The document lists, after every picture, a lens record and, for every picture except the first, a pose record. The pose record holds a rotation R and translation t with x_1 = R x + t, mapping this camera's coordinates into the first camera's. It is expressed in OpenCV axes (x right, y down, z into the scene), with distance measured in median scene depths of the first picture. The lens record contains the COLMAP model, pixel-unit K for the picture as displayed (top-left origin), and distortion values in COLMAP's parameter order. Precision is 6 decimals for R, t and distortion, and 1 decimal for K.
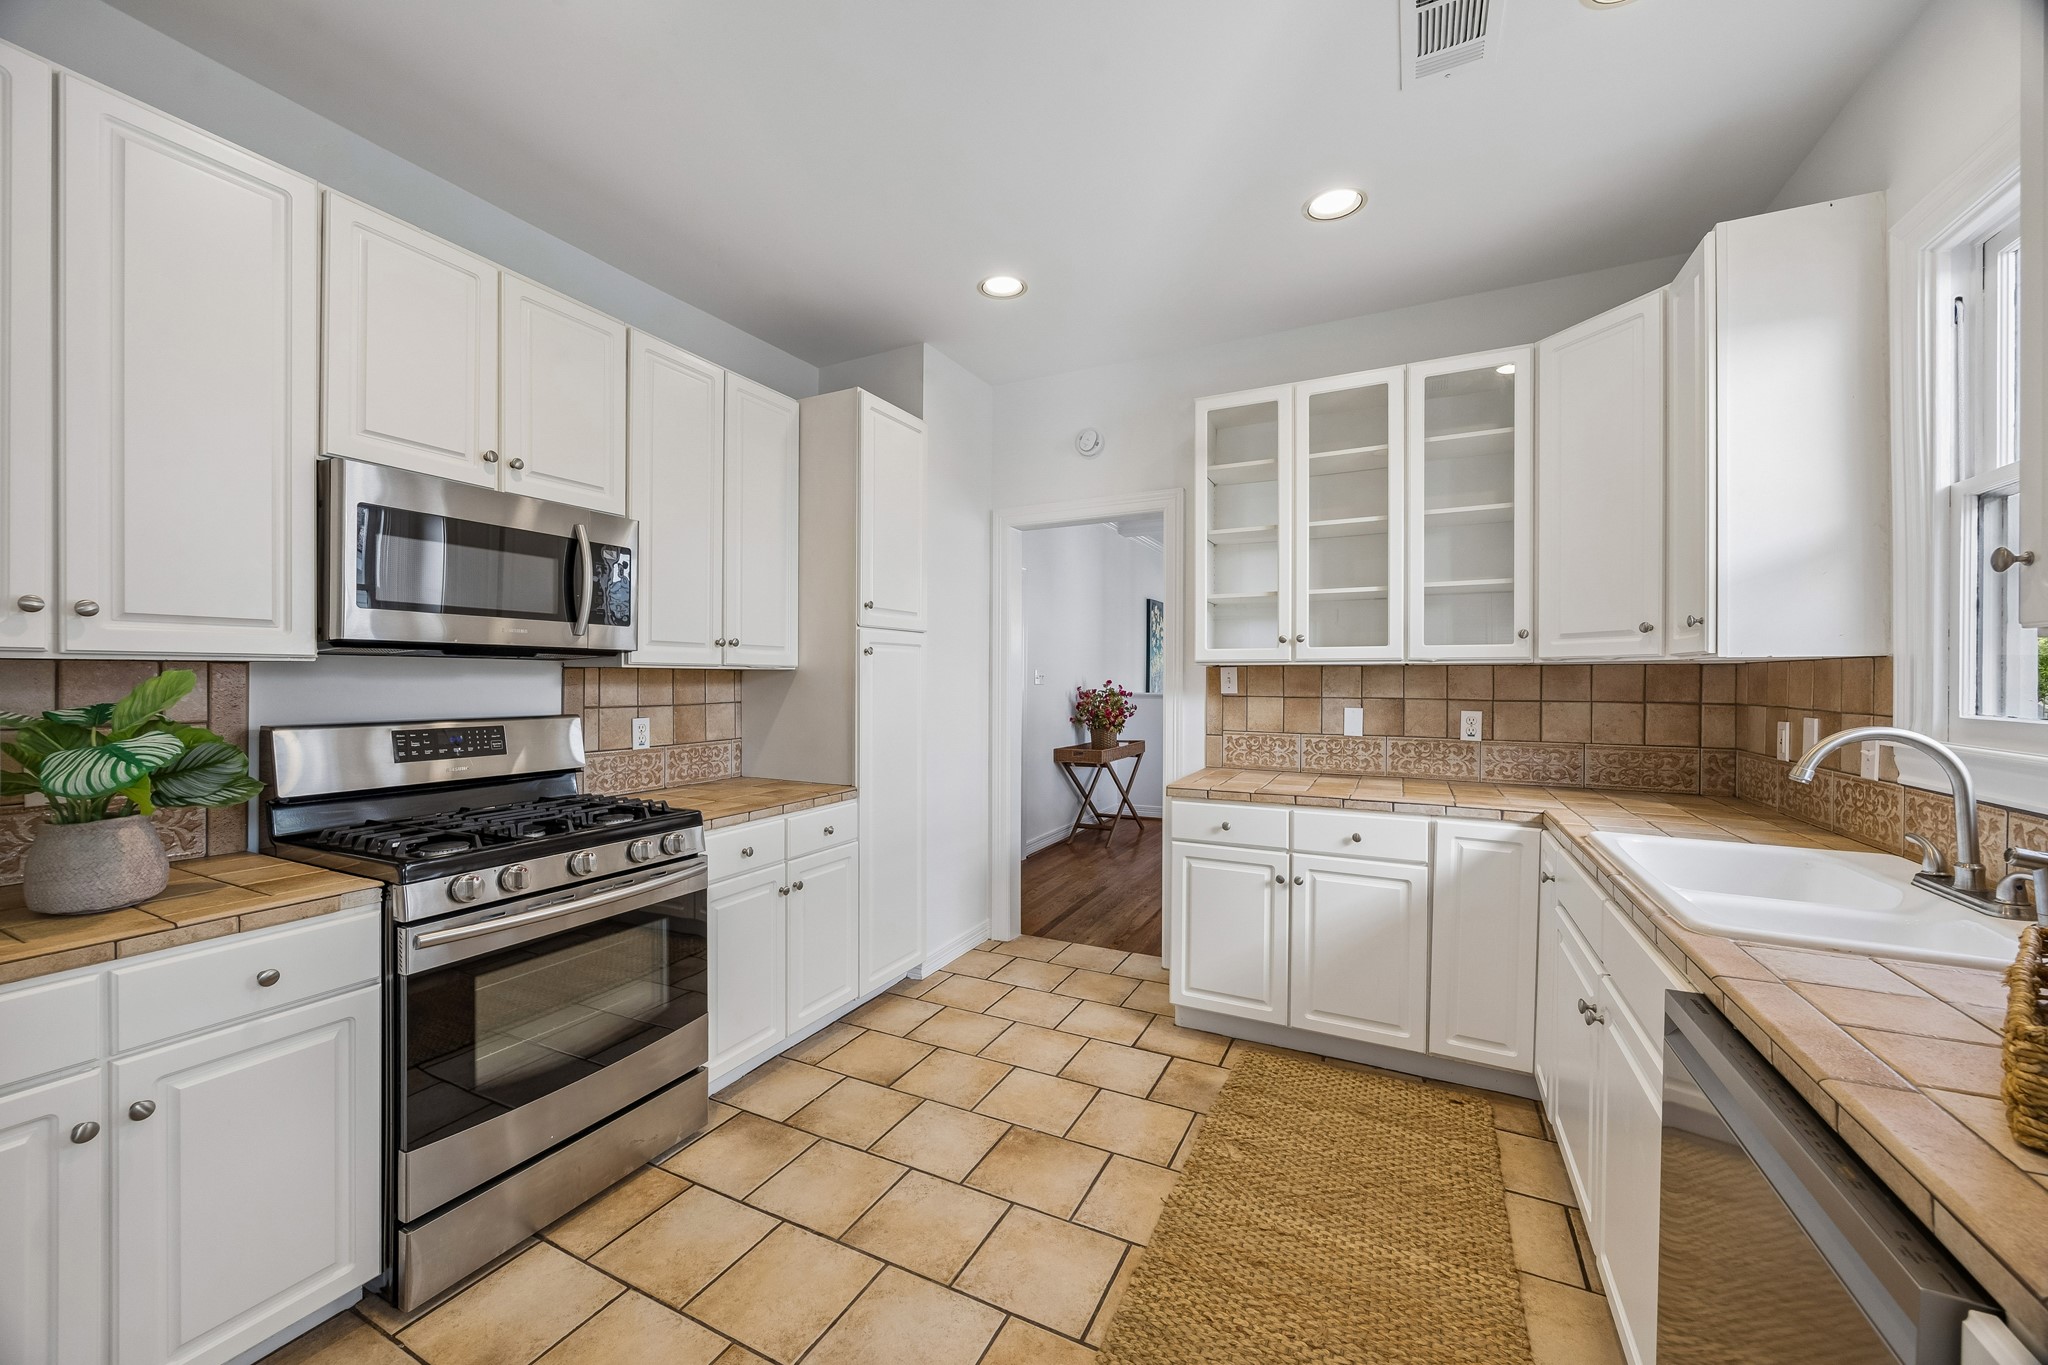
lens RADIAL K [[785.9, 0, 1018.4], [0, 785.9, 672.6], [0, 0, 1]] dist [-0.001460, -0.000058]
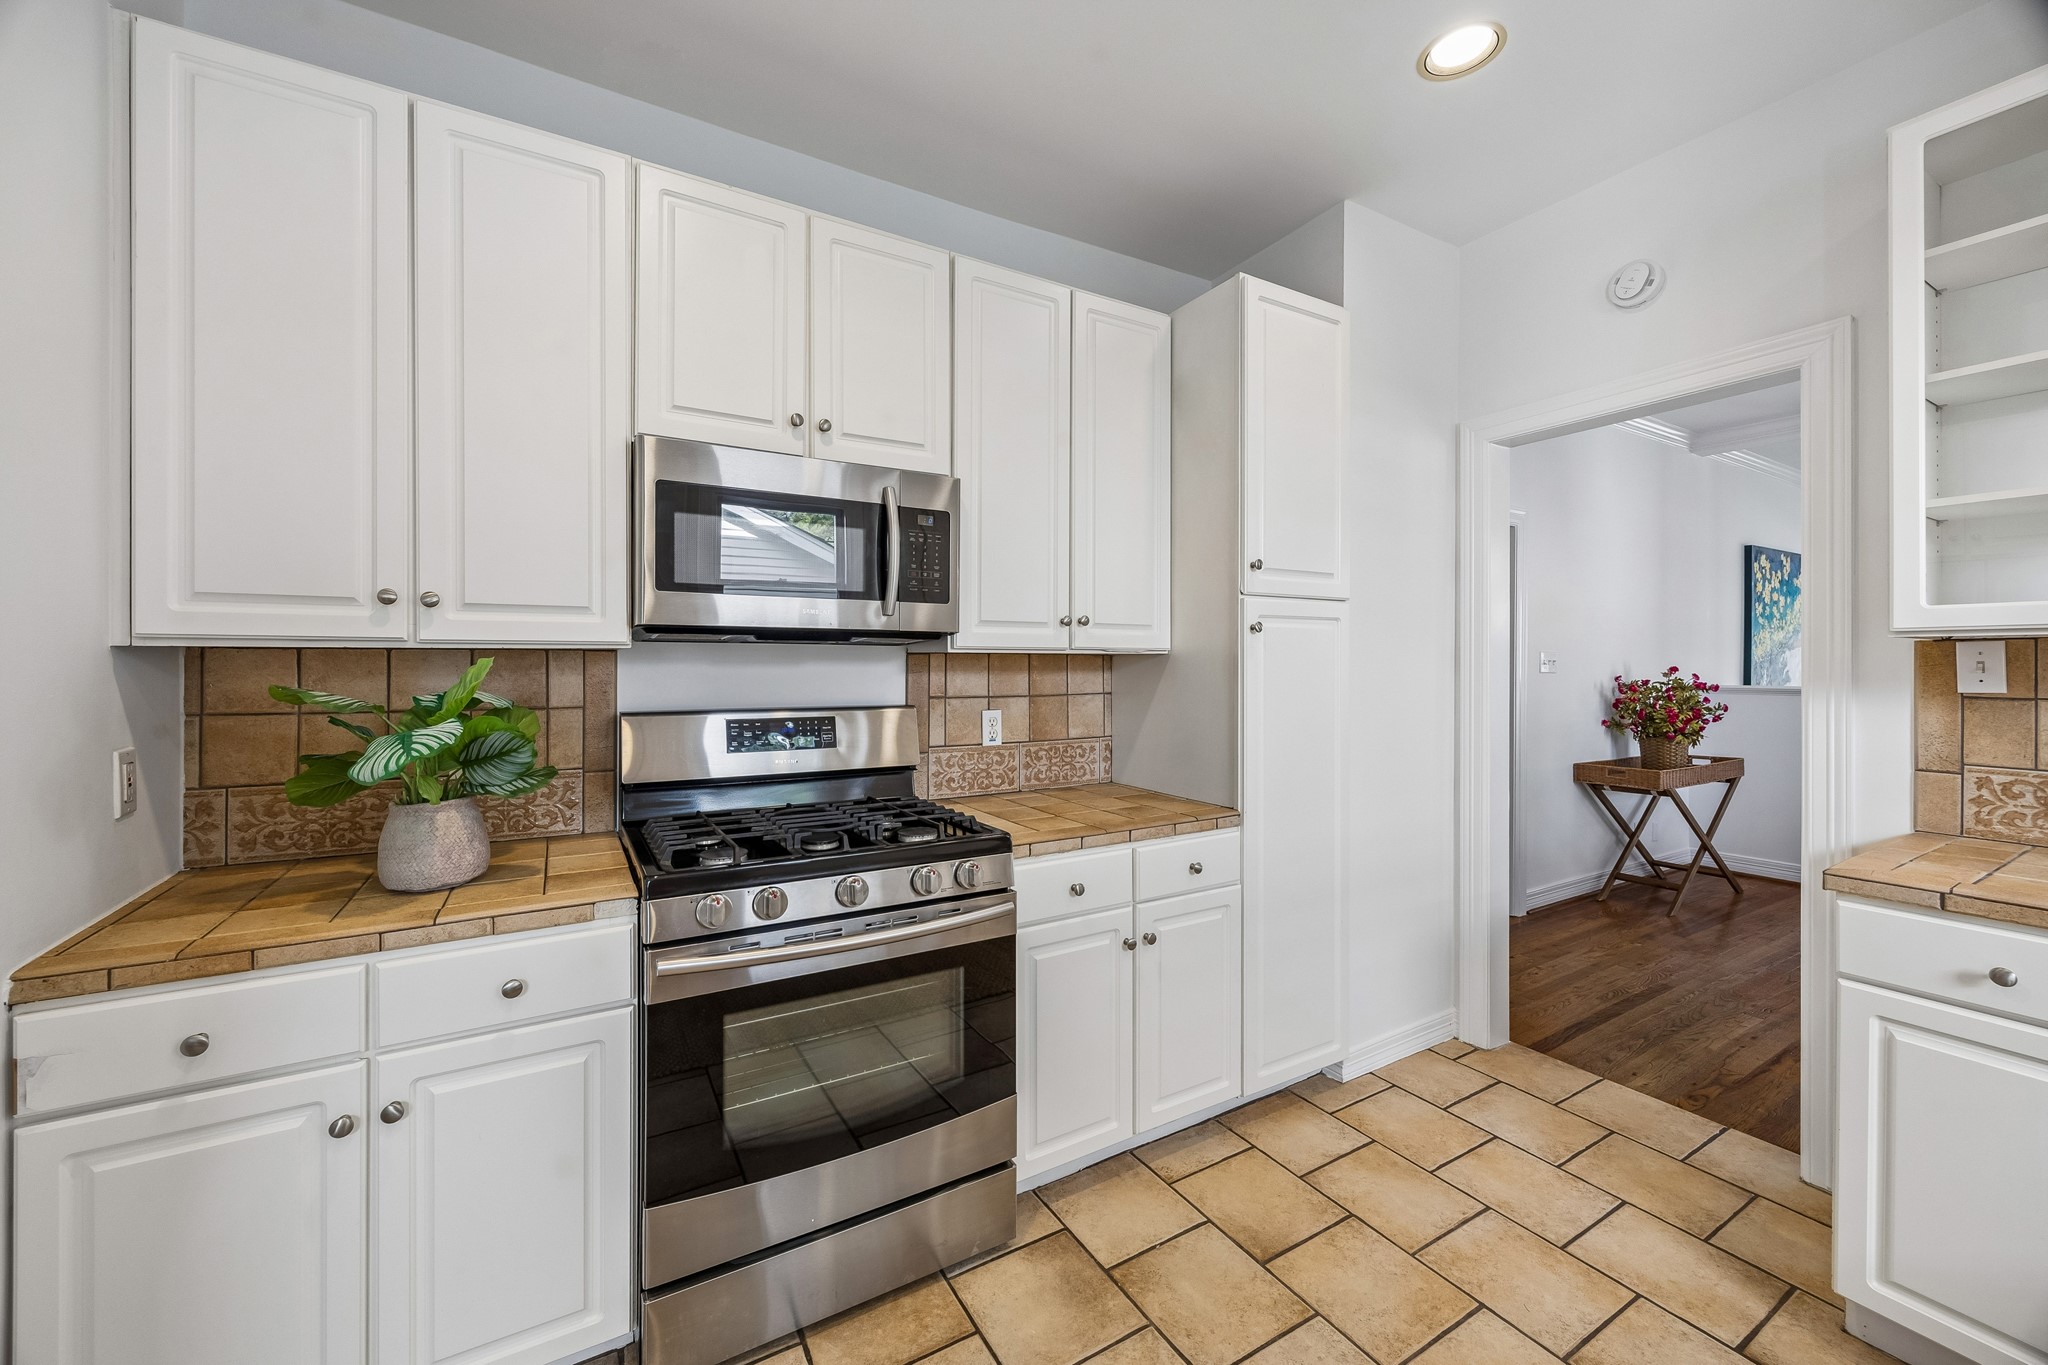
lens RADIAL K [[790.7, 0, 1016.0], [0, 790.7, 663.6], [0, 0, 1]] dist [-0.001680, 0.000312]
pose [[0.838242, -0.003187, -0.545290, 0.025205], [0.006023, 0.999976, 0.003414, 0.002597], [0.545266, -0.006146, 0.838241, 0.262590]]
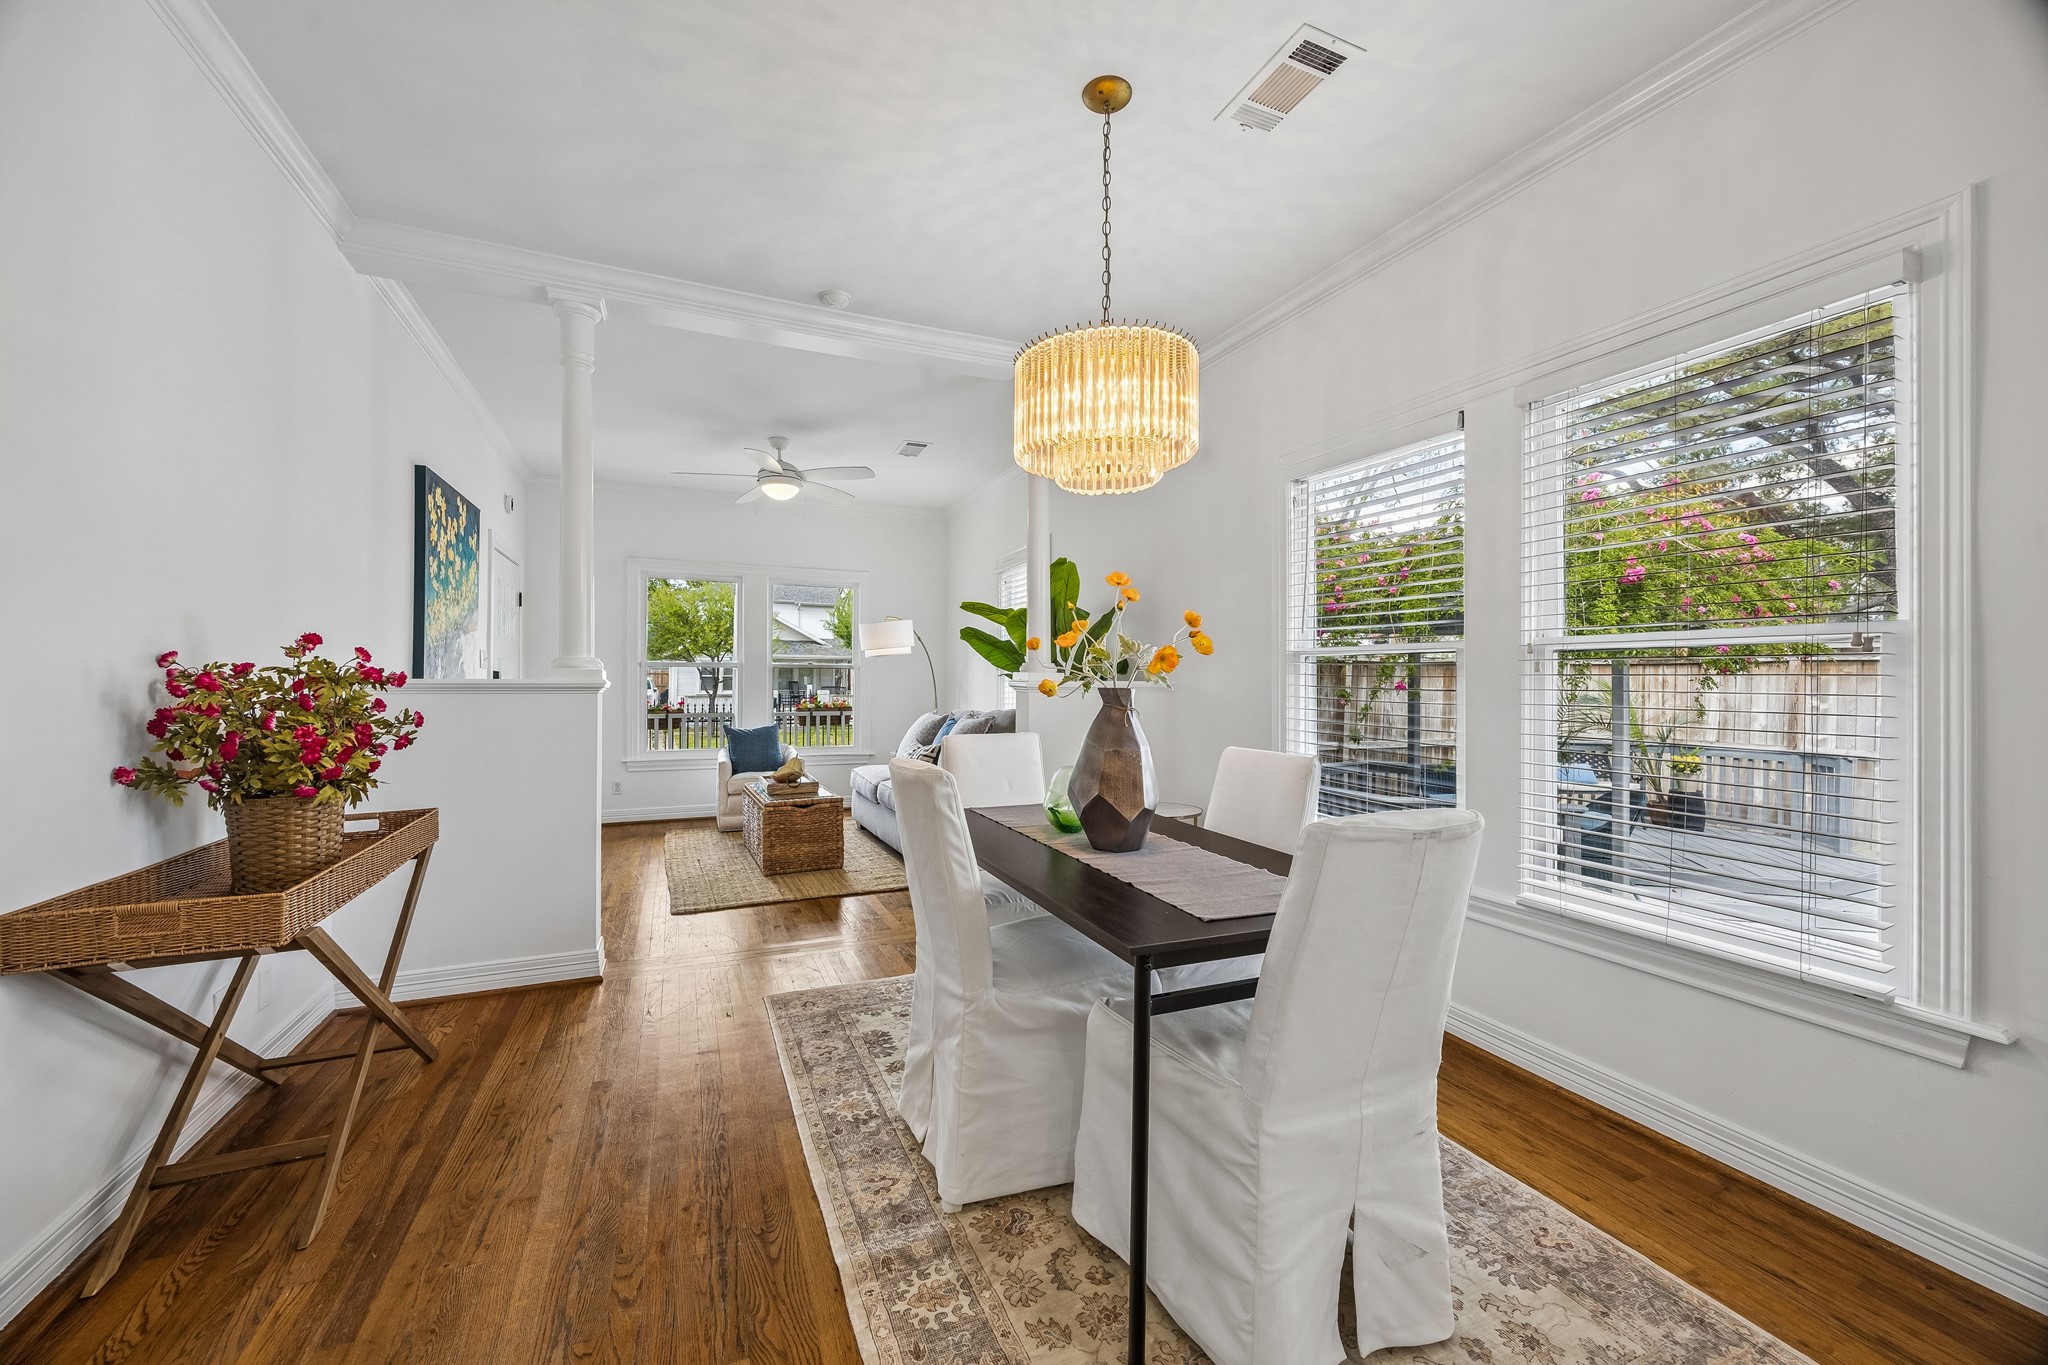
lens RADIAL K [[760.2, 0, 983.5], [0, 760.2, 681.5], [0, 0, 1]] dist [-0.000135, 0.000137]
pose [[0.650543, -0.001282, 0.759468, 0.133977], [-0.008244, 0.999928, 0.008750, 0.051679], [-0.759425, -0.011953, 0.650486, 1.336531]]
